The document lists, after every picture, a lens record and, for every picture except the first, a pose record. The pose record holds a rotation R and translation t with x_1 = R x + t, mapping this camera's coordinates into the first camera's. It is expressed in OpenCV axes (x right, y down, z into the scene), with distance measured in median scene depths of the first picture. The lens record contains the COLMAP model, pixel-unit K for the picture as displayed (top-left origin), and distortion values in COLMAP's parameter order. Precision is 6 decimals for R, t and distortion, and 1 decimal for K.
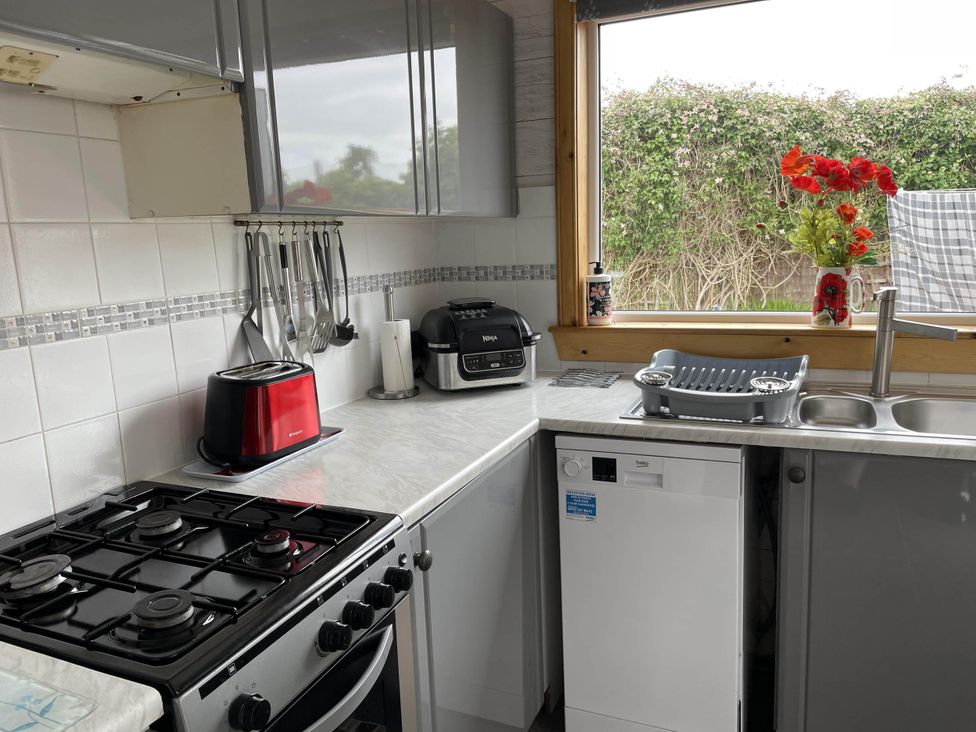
lens RADIAL K [[725.9, 0, 488.0], [0, 725.9, 366.0], [0, 0, 1]] dist [0.104203, 0.000511]
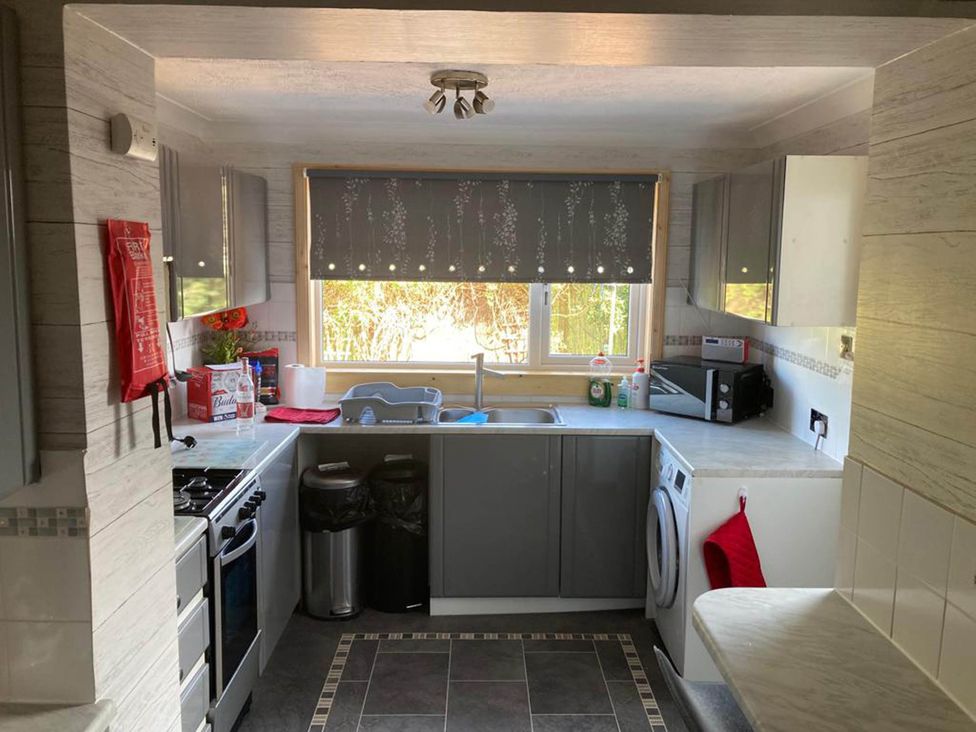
lens RADIAL K [[725.9, 0, 488.0], [0, 725.9, 366.0], [0, 0, 1]] dist [0.104203, 0.000511]
pose [[0.906294, -0.010983, 0.422505, -0.228183], [0.030003, 0.998812, -0.038392, 0.005691], [-0.421582, 0.047471, 0.905547, -0.675134]]
